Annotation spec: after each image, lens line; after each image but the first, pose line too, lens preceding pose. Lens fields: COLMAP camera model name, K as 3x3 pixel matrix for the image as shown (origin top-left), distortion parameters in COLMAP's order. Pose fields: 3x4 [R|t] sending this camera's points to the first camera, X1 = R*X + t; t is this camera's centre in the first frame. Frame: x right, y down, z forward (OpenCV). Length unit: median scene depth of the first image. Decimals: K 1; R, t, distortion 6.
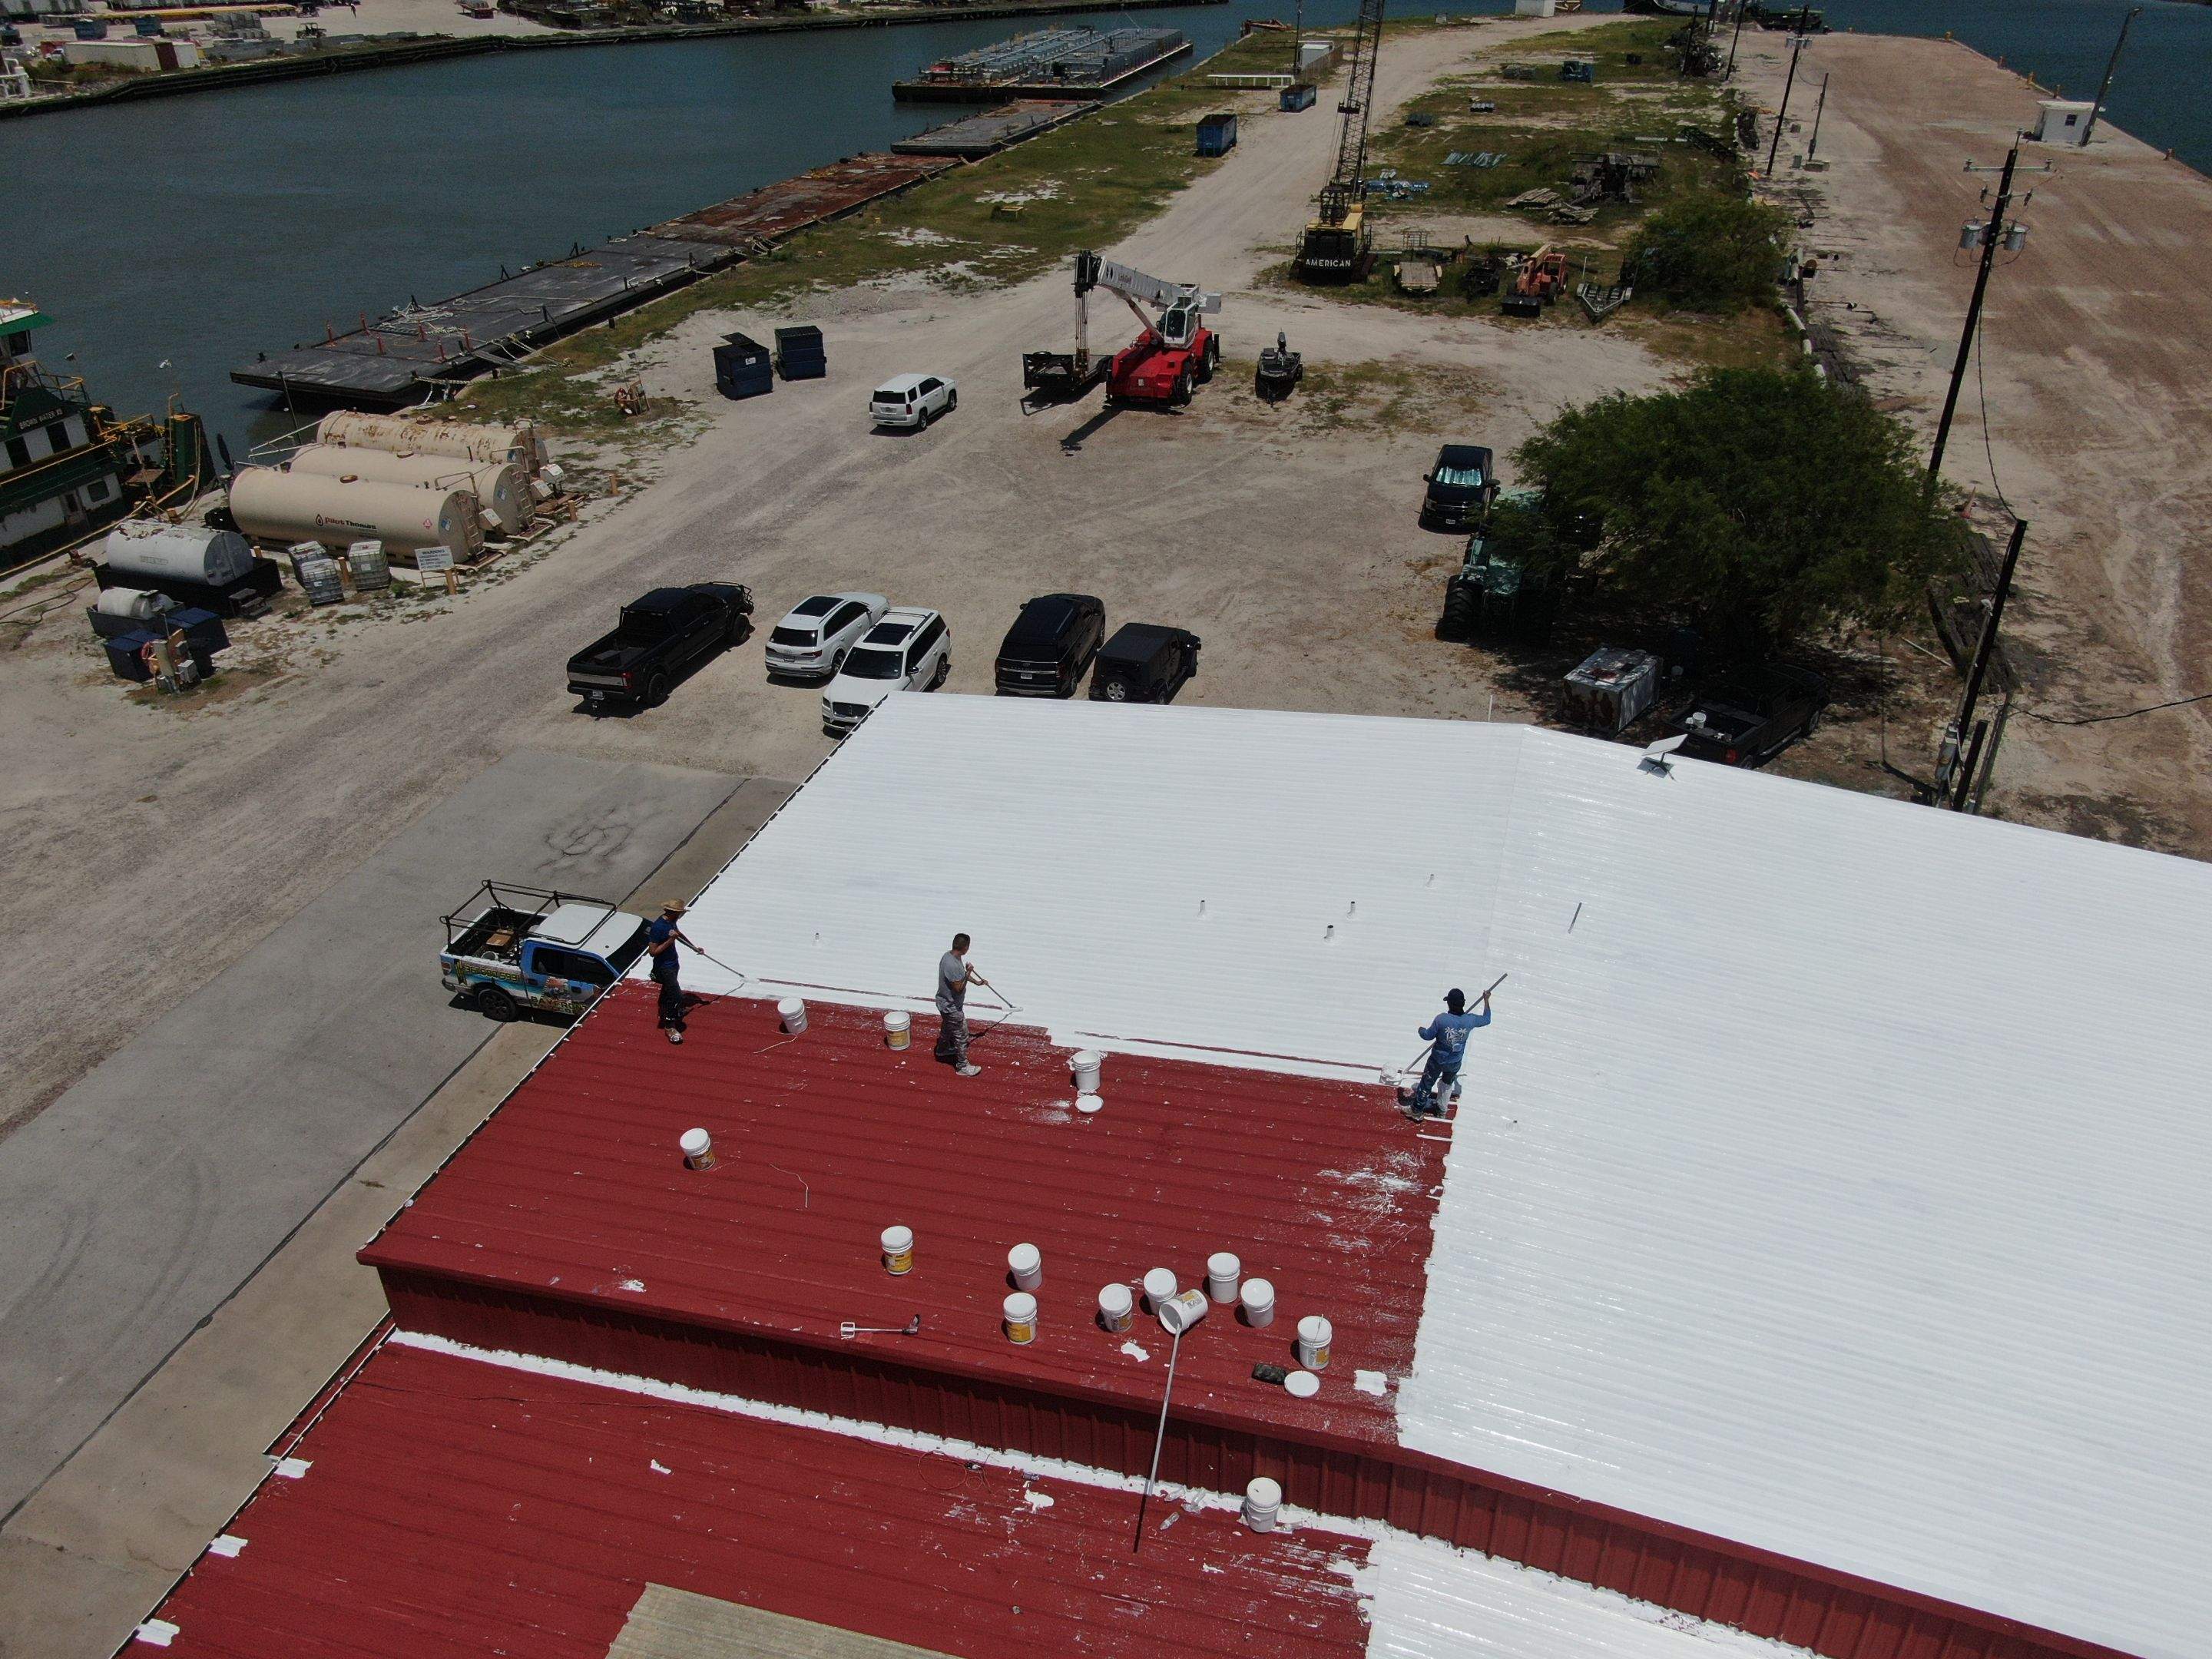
lens RADIAL K [[1594.6, 0, 1106.0], [0, 1594.6, 829.5], [0, 0, 1]] dist [-0.018805, 0.008241]
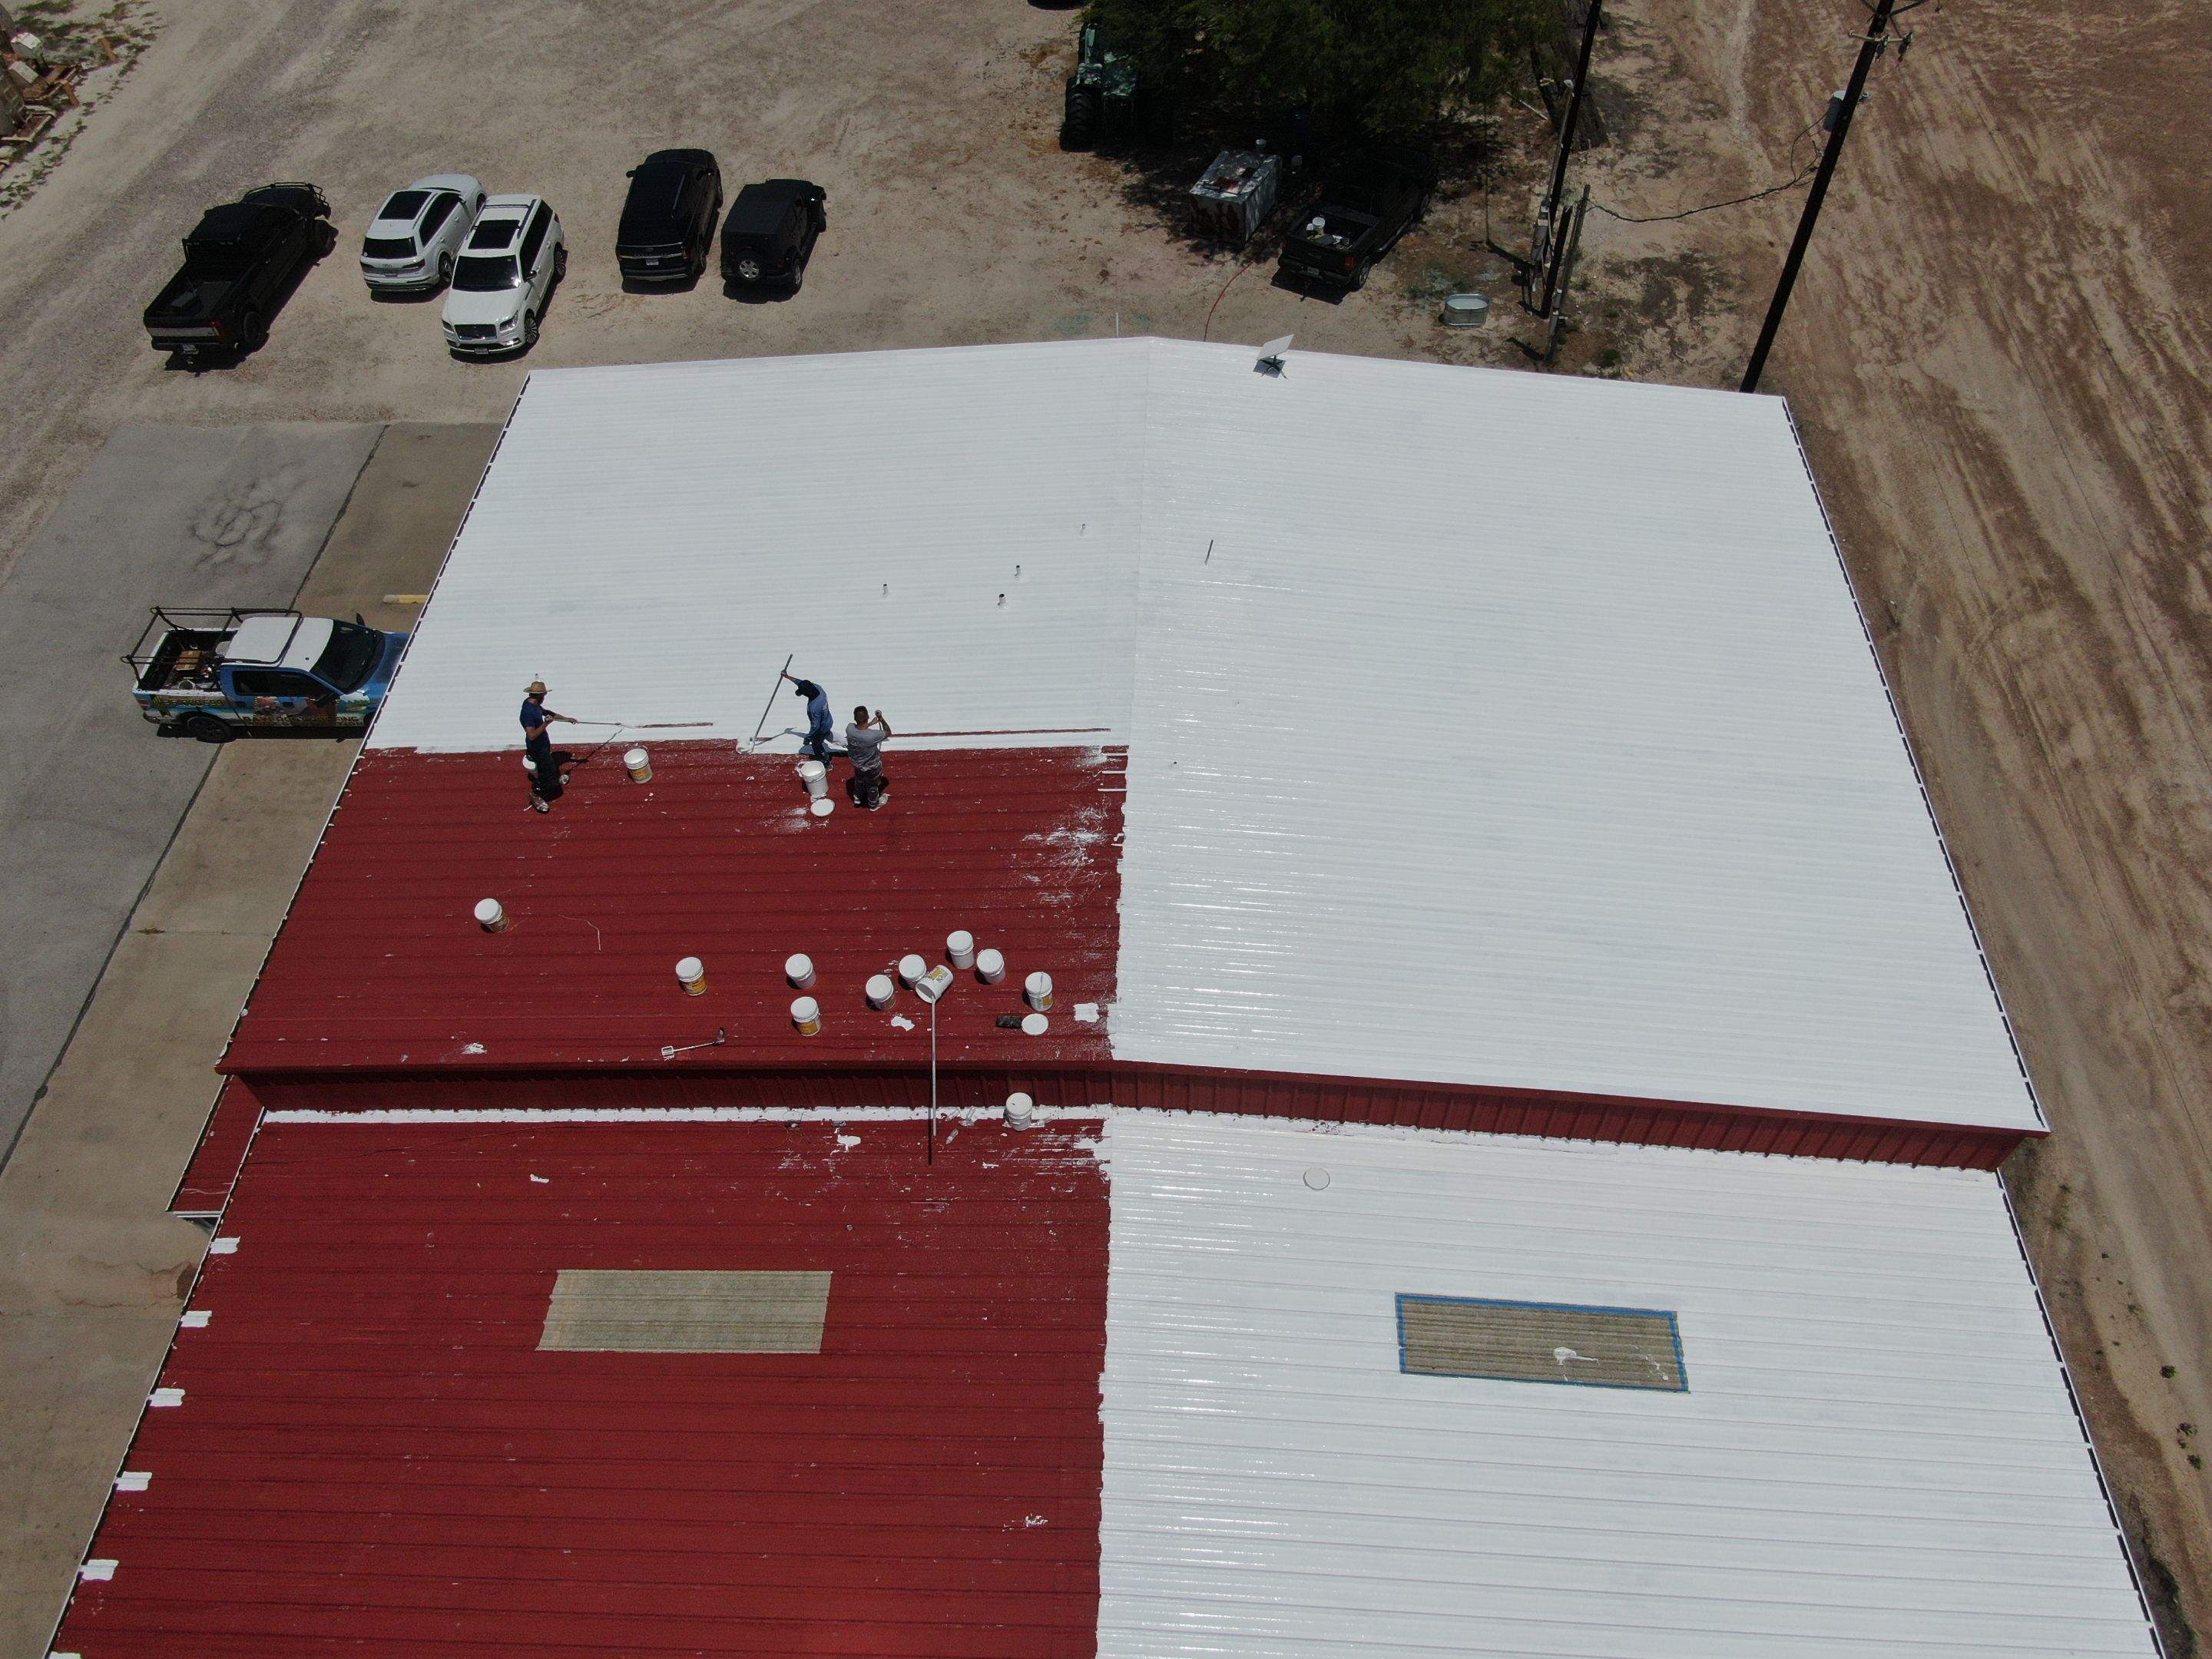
lens RADIAL K [[1600.0, 0, 1106.1], [0, 1600.0, 821.3], [0, 0, 1]] dist [-0.021061, 0.009215]
pose [[0.969334, -0.194240, 0.150542, 0.006019], [0.130454, 0.925864, 0.354624, -0.099966], [-0.208263, -0.324110, 0.922810, -0.061433]]
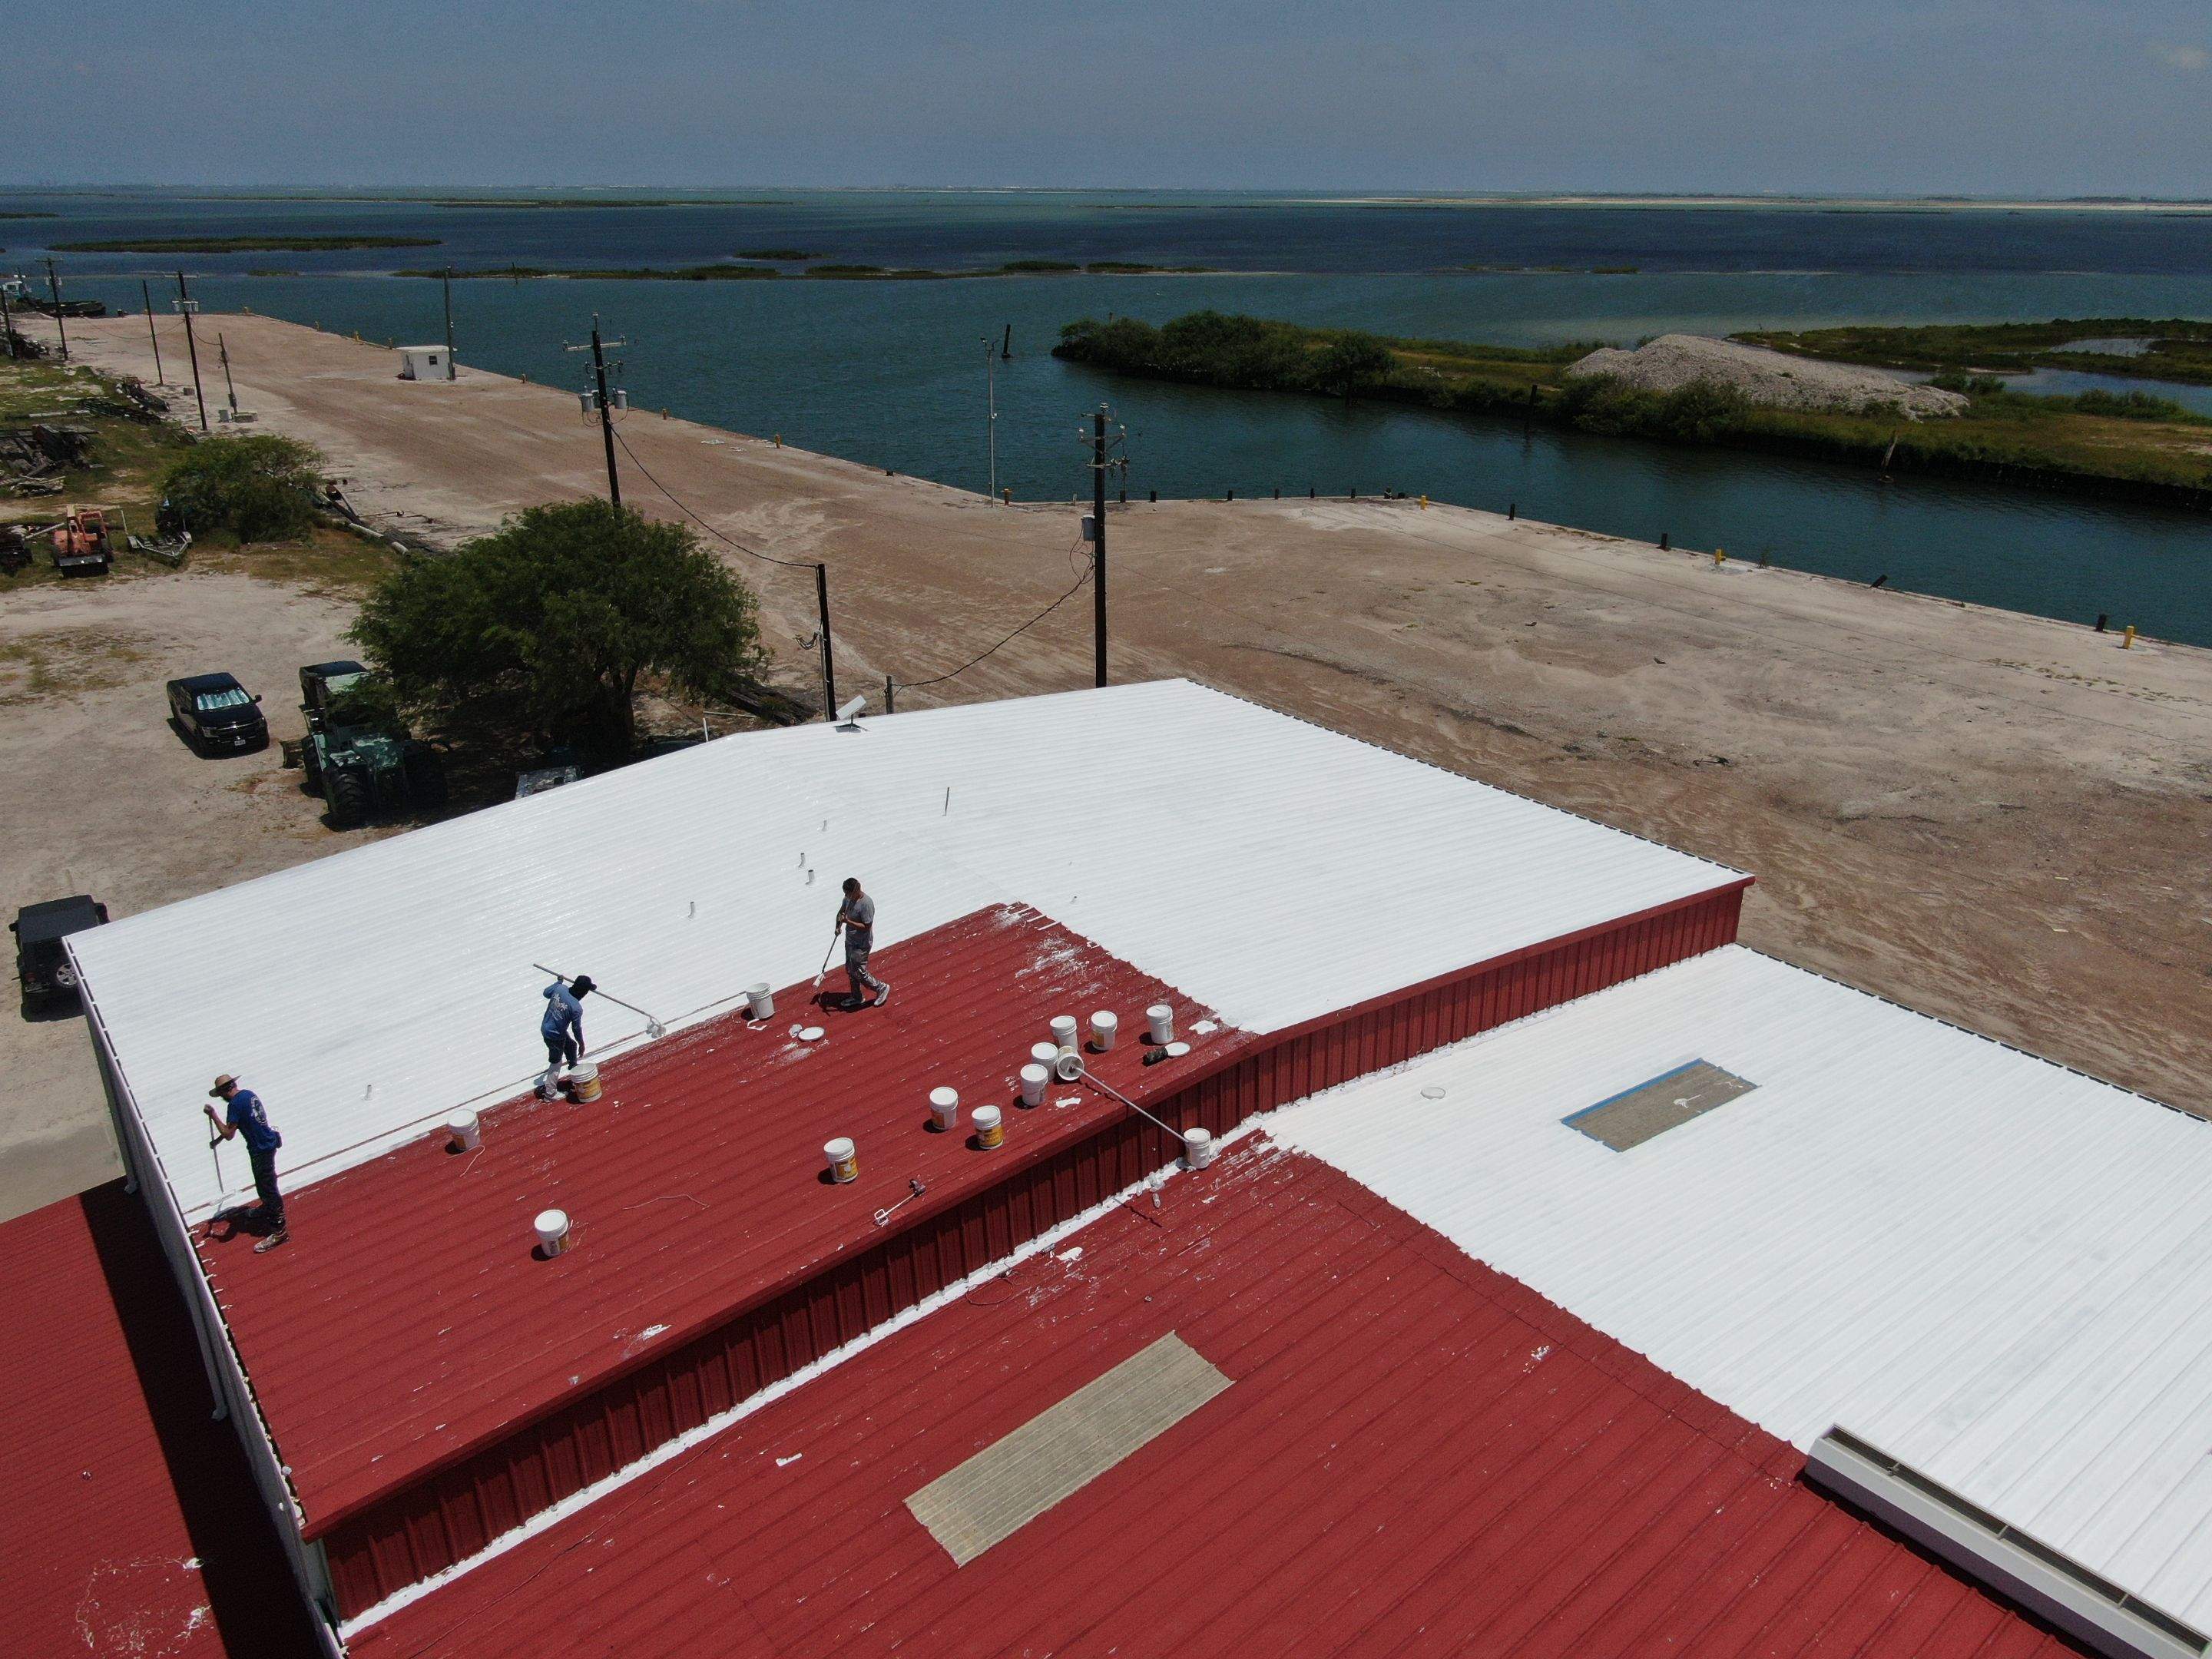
lens RADIAL K [[1594.6, 0, 1106.0], [0, 1594.6, 829.5], [0, 0, 1]] dist [-0.018805, 0.008241]
pose [[0.568385, -0.300232, 0.766029, -0.333738], [0.417404, 0.907556, 0.045992, 0.038234], [-0.709022, 0.293602, 0.641159, 0.055919]]
